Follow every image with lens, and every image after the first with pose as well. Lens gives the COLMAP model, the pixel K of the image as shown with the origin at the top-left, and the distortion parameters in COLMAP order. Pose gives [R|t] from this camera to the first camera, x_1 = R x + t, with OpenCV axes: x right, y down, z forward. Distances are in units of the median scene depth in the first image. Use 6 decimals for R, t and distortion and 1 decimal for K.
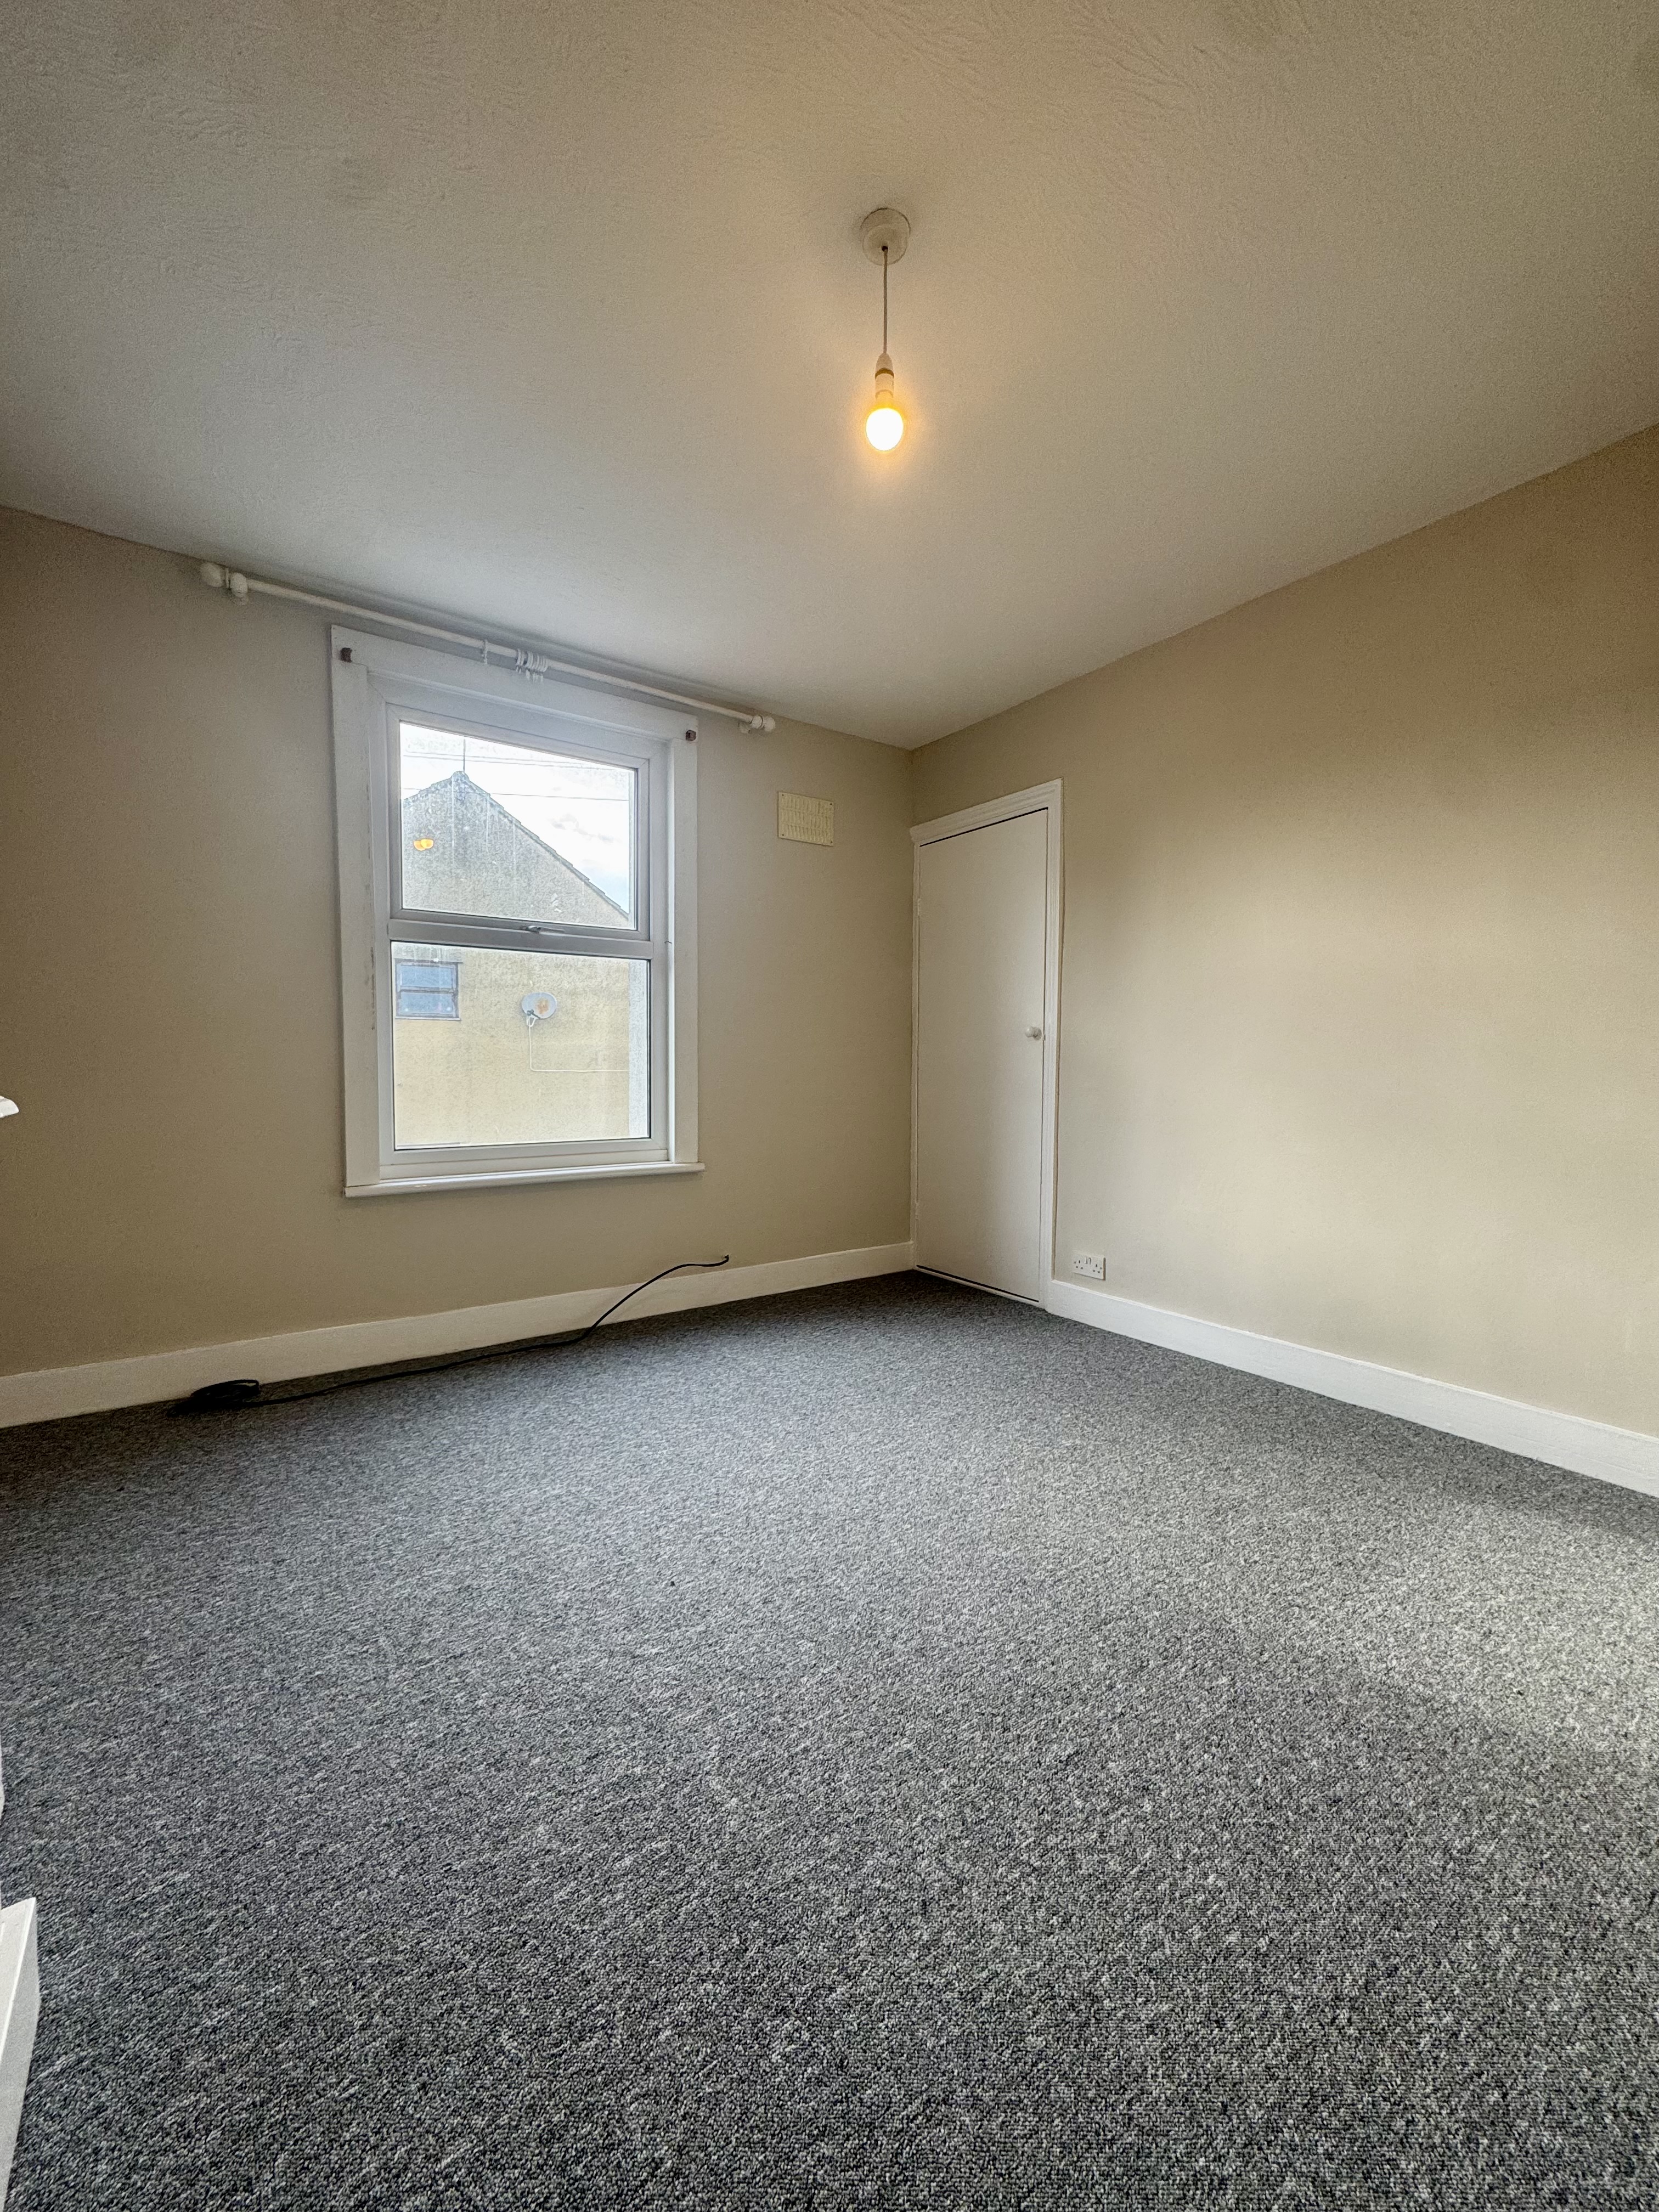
lens RADIAL K [[876.6, 0, 832.9], [0, 876.6, 1105.7], [0, 0, 1]] dist [-0.002305, 0.000252]
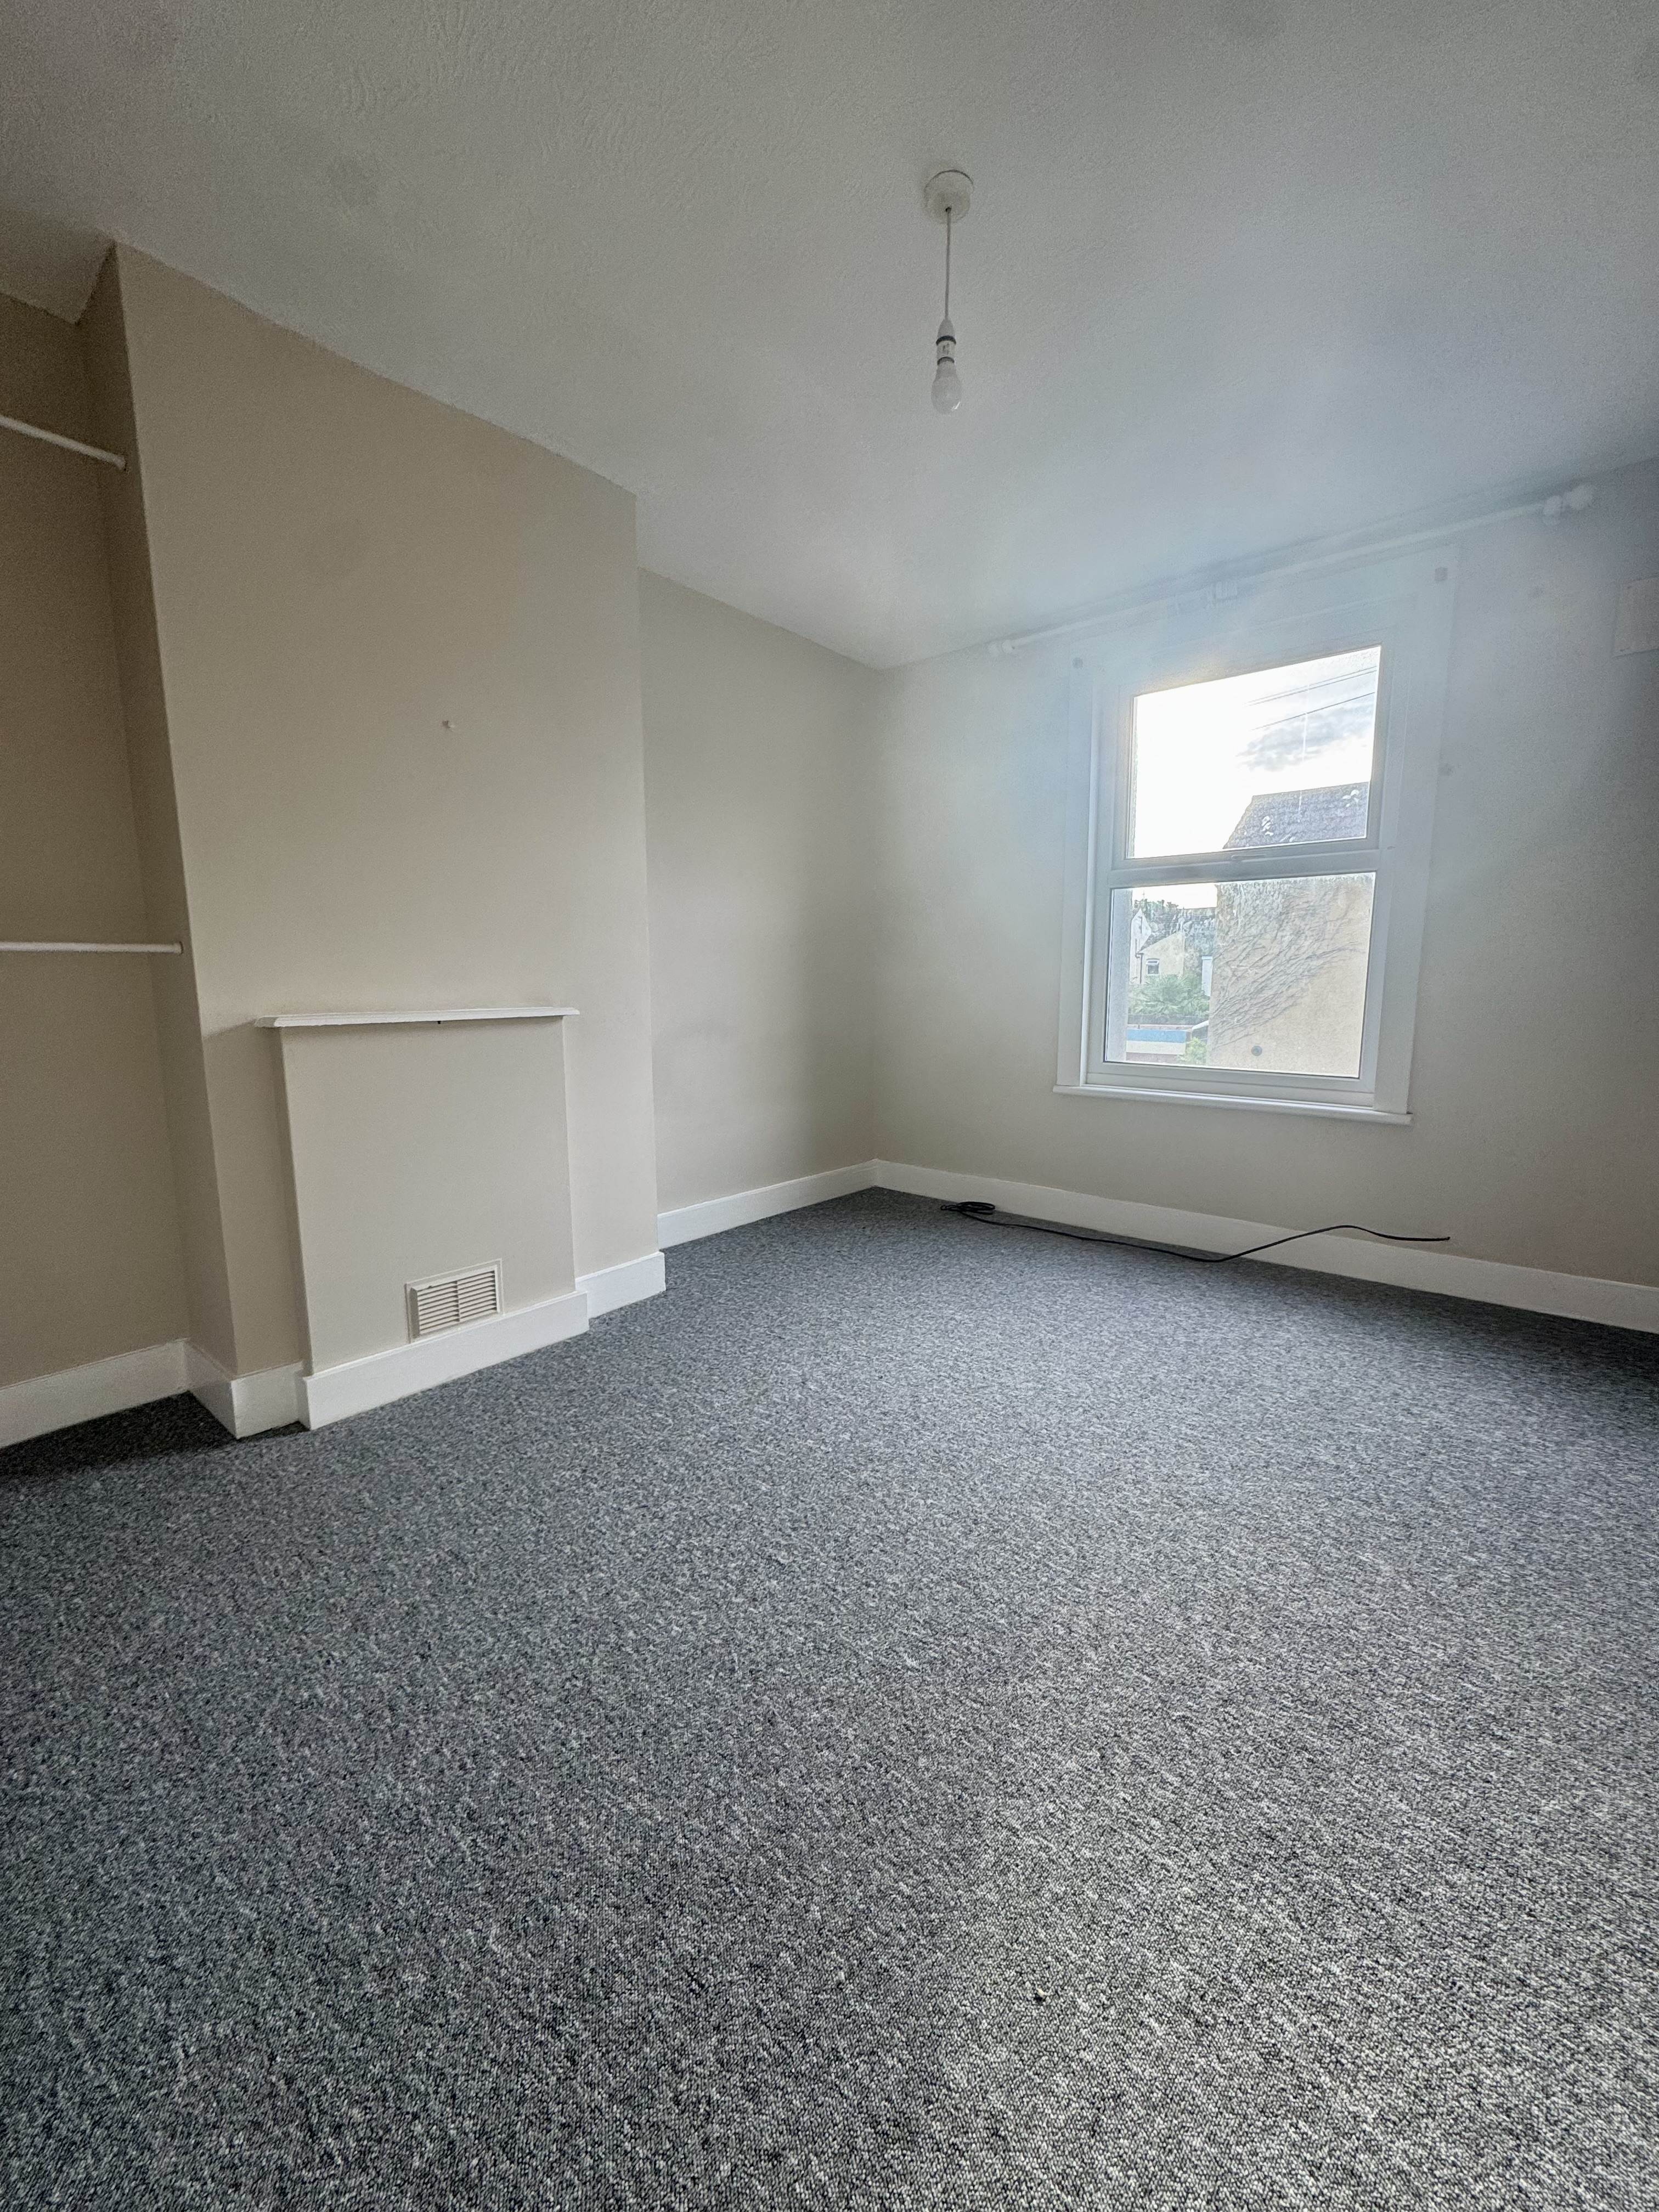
lens RADIAL K [[876.6, 0, 832.9], [0, 876.6, 1105.7], [0, 0, 1]] dist [-0.002305, 0.000252]
pose [[0.256836, 0.136787, -0.956726, 0.686351], [-0.044803, 0.990554, 0.129596, -0.035889], [0.965416, 0.009579, 0.260538, 0.361852]]
